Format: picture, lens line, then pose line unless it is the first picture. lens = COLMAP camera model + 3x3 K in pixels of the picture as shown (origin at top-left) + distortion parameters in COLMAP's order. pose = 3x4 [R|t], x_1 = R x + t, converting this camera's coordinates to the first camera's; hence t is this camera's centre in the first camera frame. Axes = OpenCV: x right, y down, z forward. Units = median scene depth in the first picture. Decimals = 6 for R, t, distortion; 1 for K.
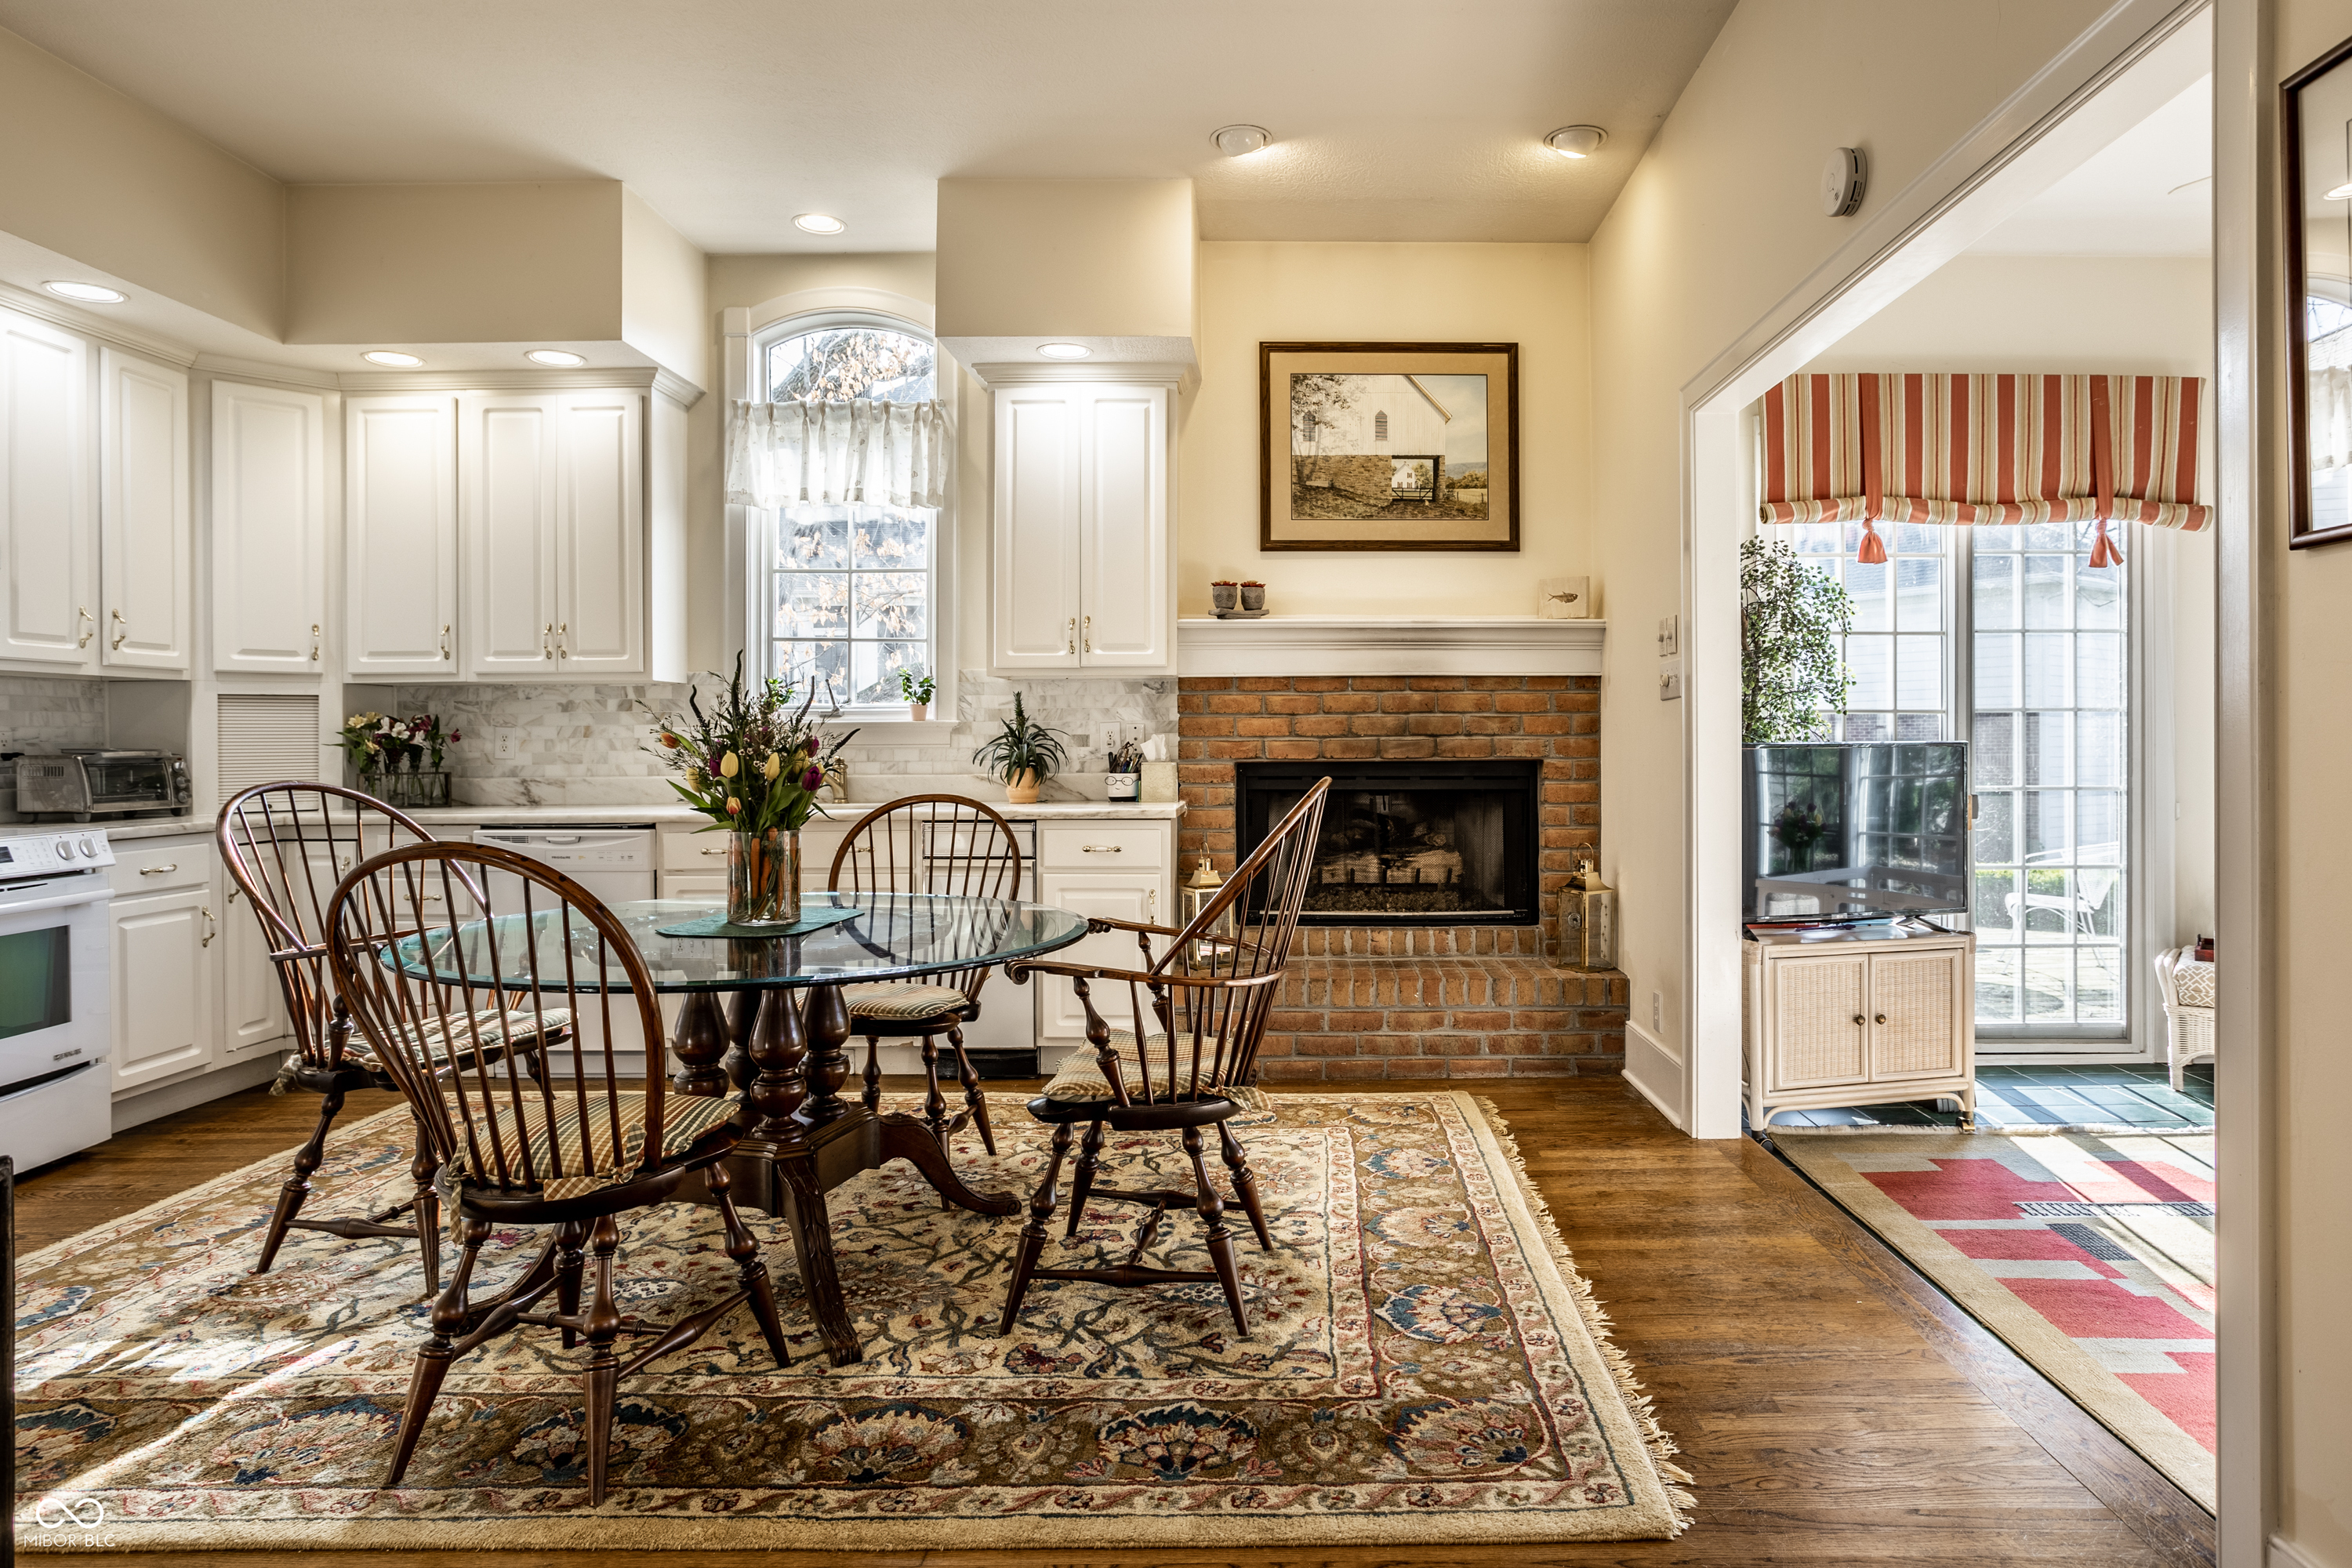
lens RADIAL K [[1381.7, 0, 1176.0], [0, 1381.7, 784.0], [0, 0, 1]] dist [-0.051332, 0.000319]
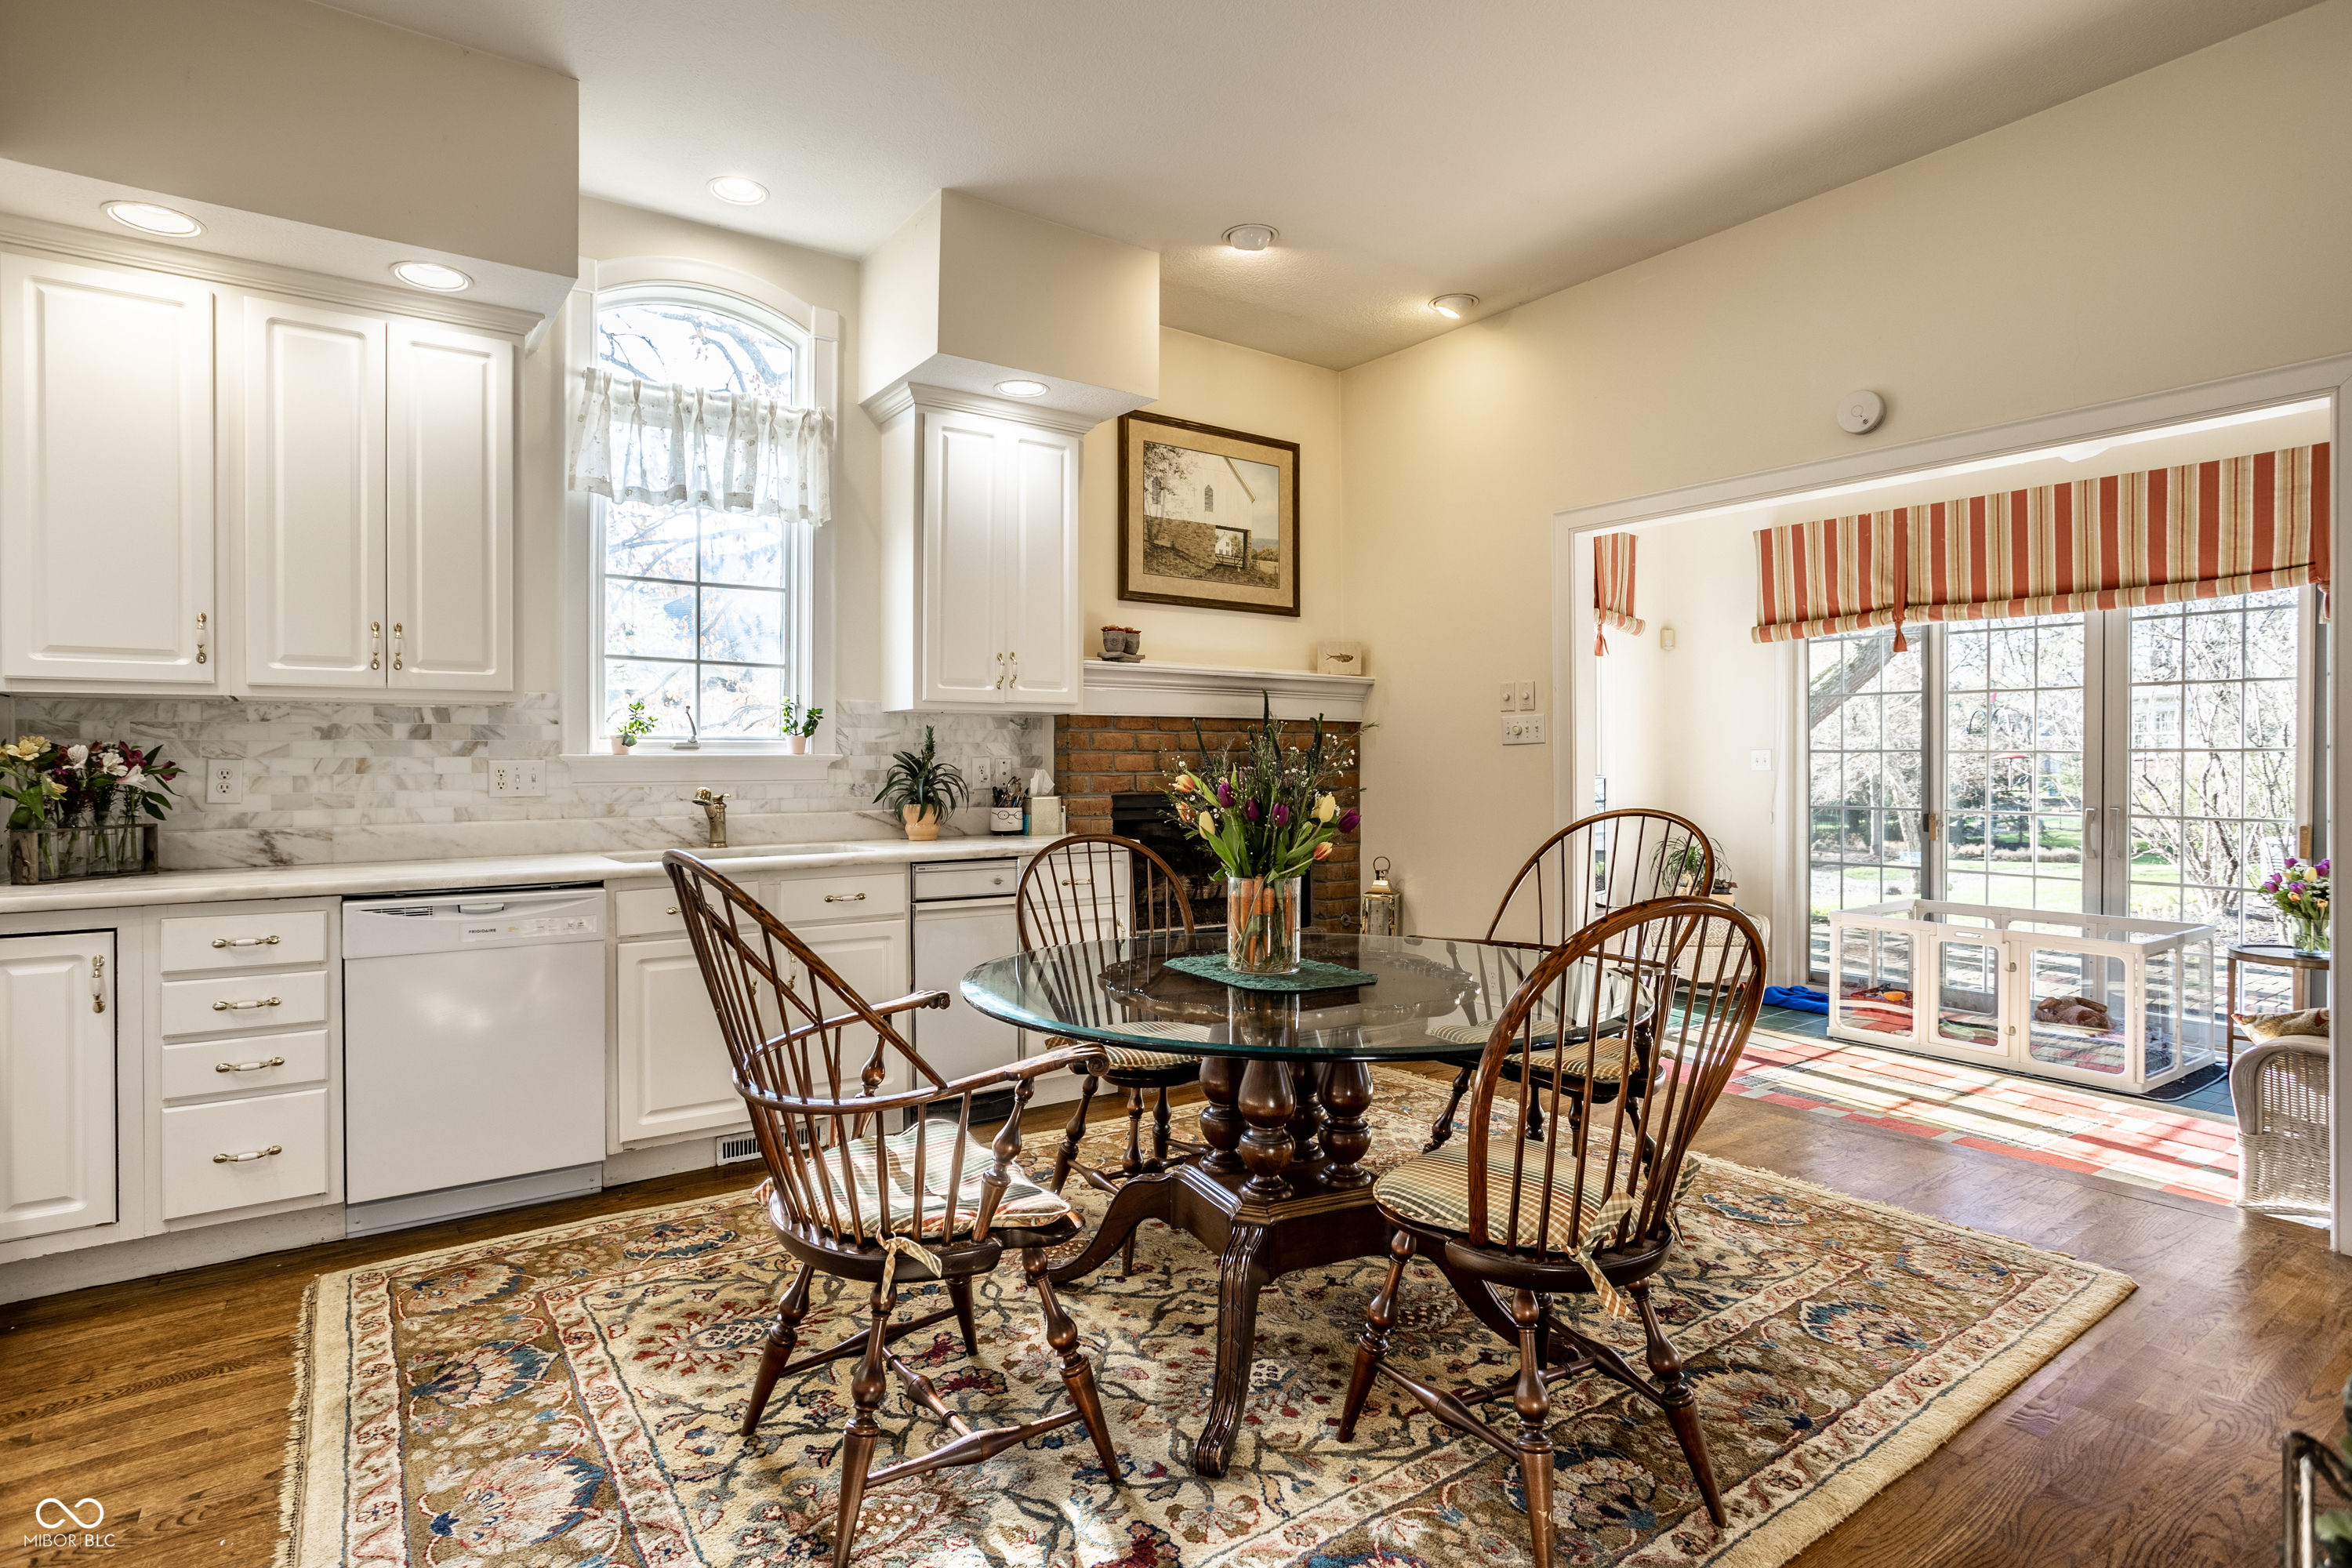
lens RADIAL K [[1270.6, 0, 1176.0], [0, 1270.6, 784.0], [0, 0, 1]] dist [-0.057784, 0.030361]
pose [[0.796442, -0.007942, 0.604663, -0.511257], [0.018249, 0.999774, -0.010904, -0.012877], [-0.604440, 0.019719, 0.796407, 0.185552]]
